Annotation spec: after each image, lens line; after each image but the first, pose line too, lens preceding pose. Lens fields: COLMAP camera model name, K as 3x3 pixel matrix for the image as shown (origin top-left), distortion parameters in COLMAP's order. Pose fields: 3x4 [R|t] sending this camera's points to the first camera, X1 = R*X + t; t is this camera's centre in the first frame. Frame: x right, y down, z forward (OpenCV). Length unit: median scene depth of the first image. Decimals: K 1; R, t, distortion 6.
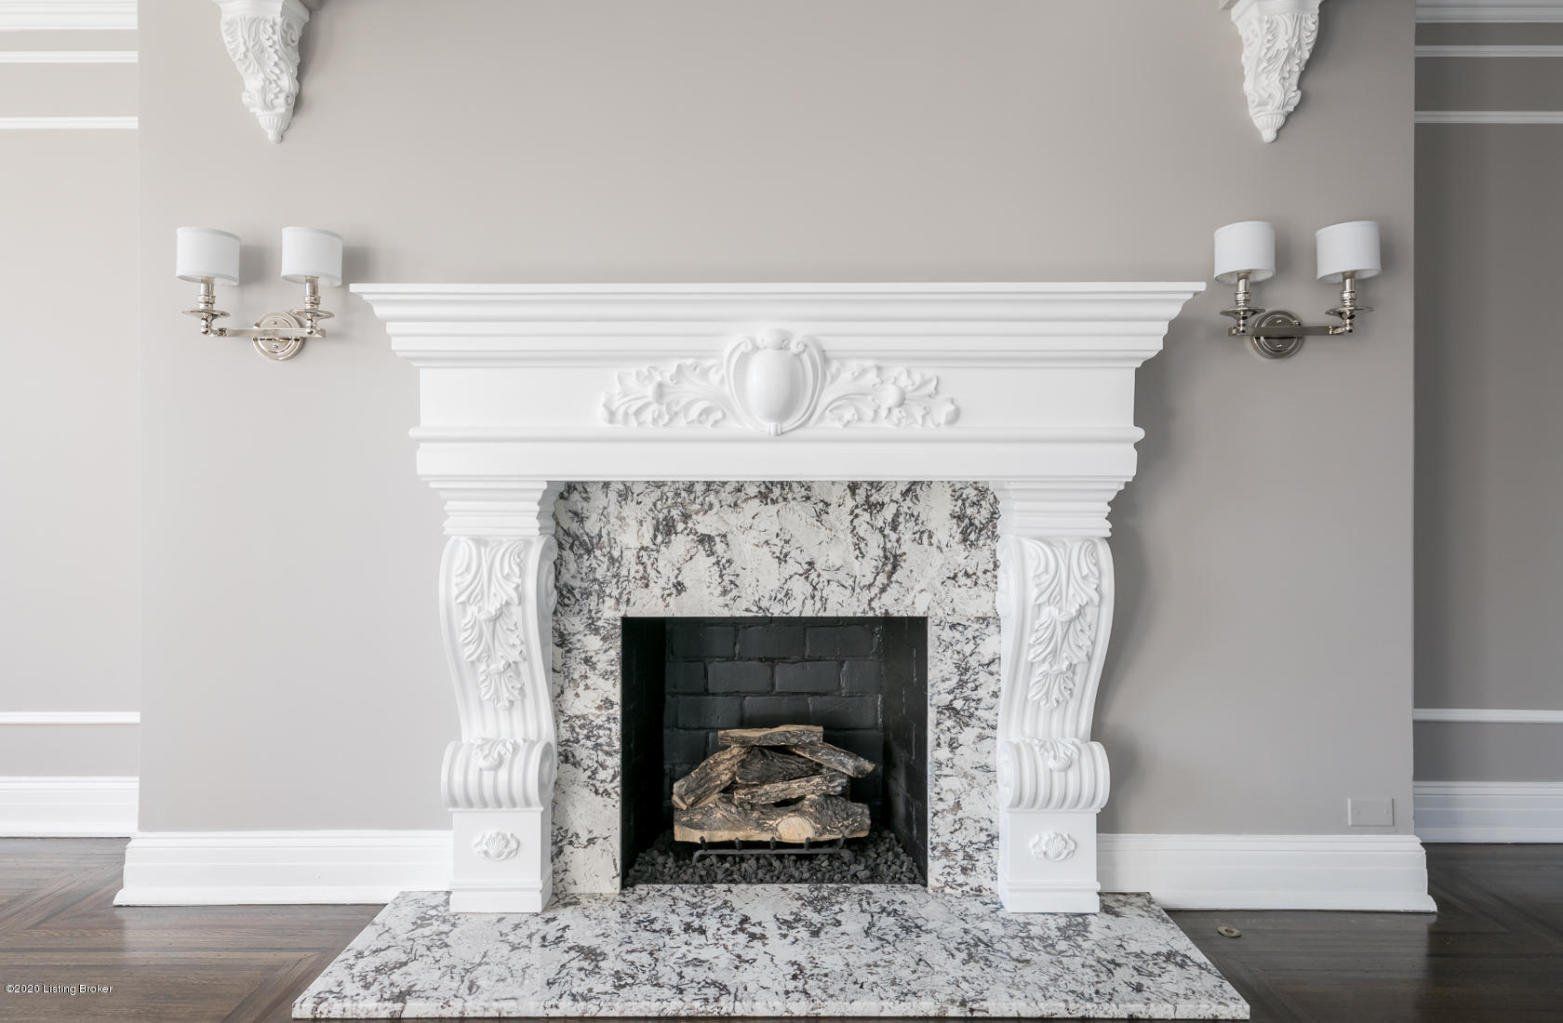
lens RADIAL K [[952.5, 0, 779.0], [0, 952.5, 491.3], [0, 0, 1]] dist [0.015074, -0.004019]
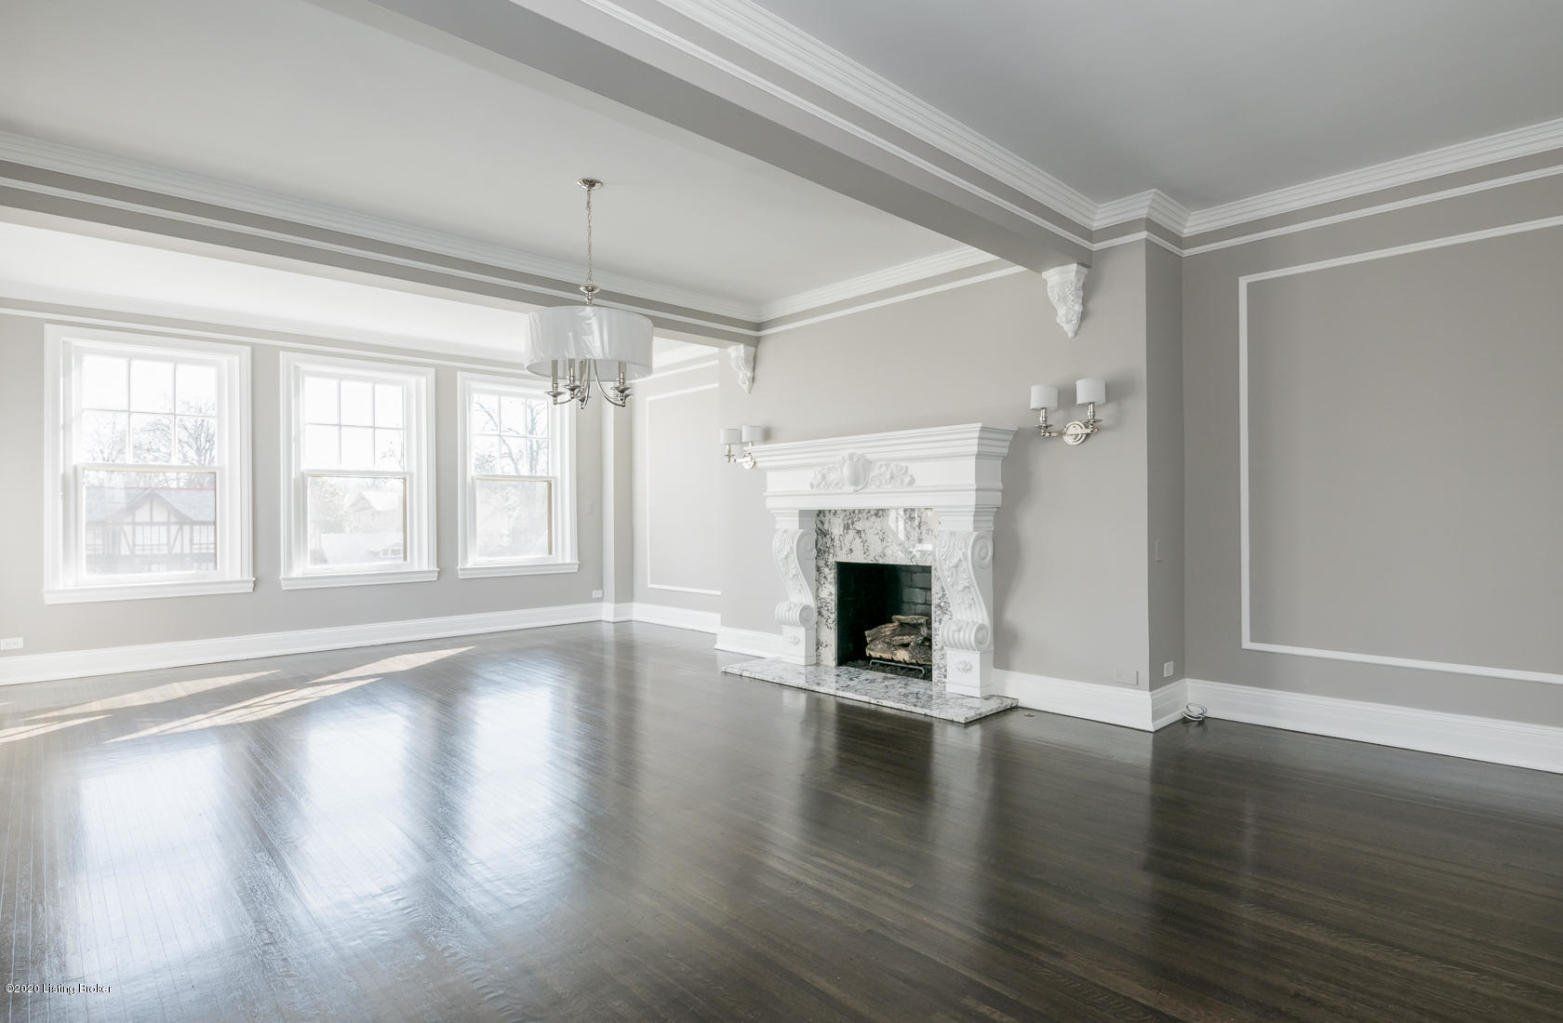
lens RADIAL K [[796.3, 0, 776.7], [0, 796.3, 512.4], [0, 0, 1]] dist [0.017293, -0.000522]
pose [[0.689699, -0.007589, -0.724057, 1.308421], [0.008782, 0.999959, -0.002115, 0.001338], [0.724043, -0.004900, 0.689737, -0.619385]]
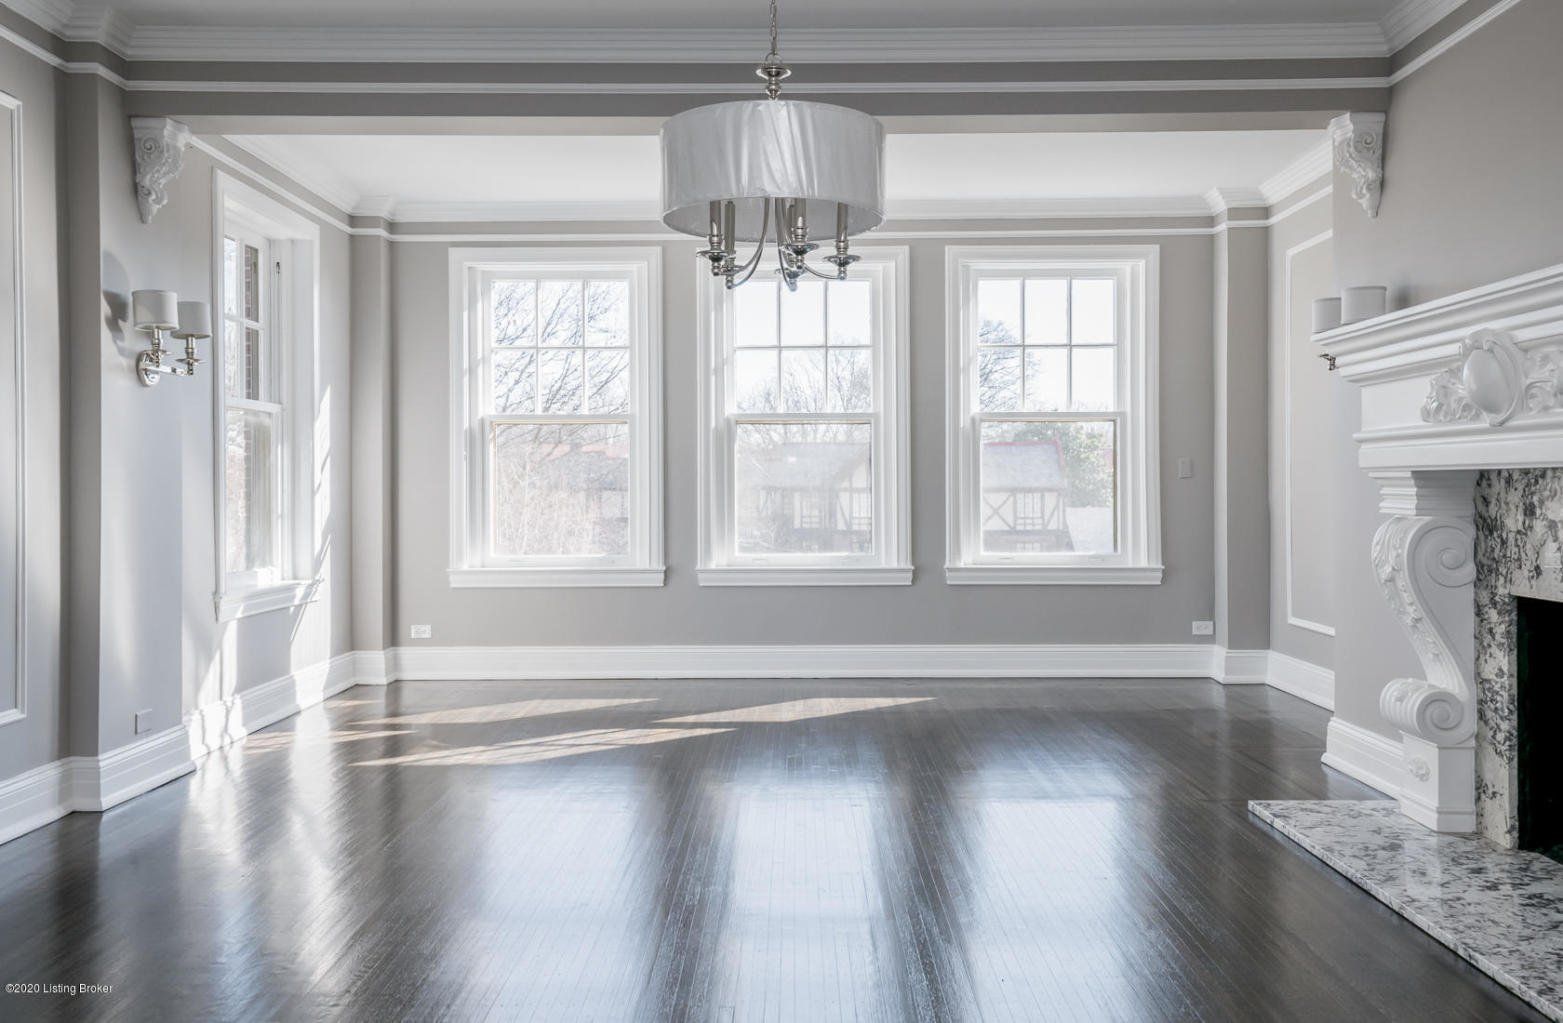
lens RADIAL K [[1322.2, 0, 793.8], [0, 1322.2, 481.9], [0, 0, 1]] dist [0.042163, 0.009171]
pose [[0.013099, -0.002835, -0.999910, 1.349235], [0.004852, 0.999984, -0.002771, 0.004246], [0.999902, -0.004815, 0.013113, 0.170206]]
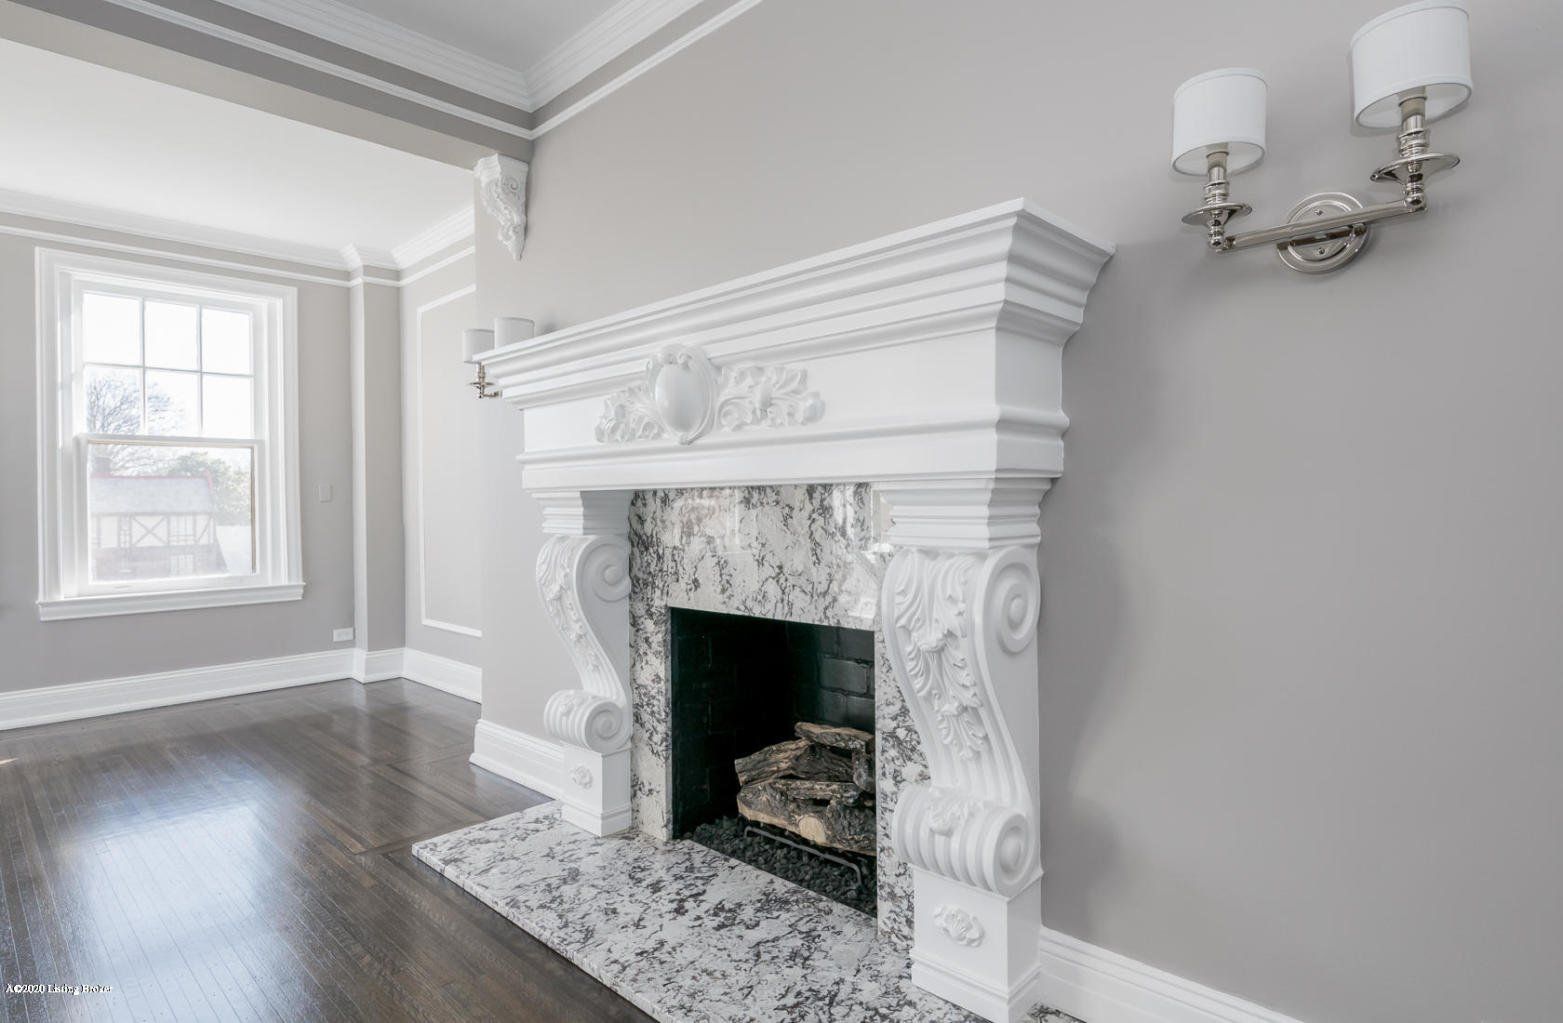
lens RADIAL K [[828.6, 0, 781.4], [0, 828.6, 502.3], [0, 0, 1]] dist [0.006352, -0.003650]
pose [[0.725651, -0.009017, -0.688004, 0.638154], [0.014734, 0.999888, 0.002436, 0.004782], [0.687906, -0.011905, 0.725703, 0.365695]]
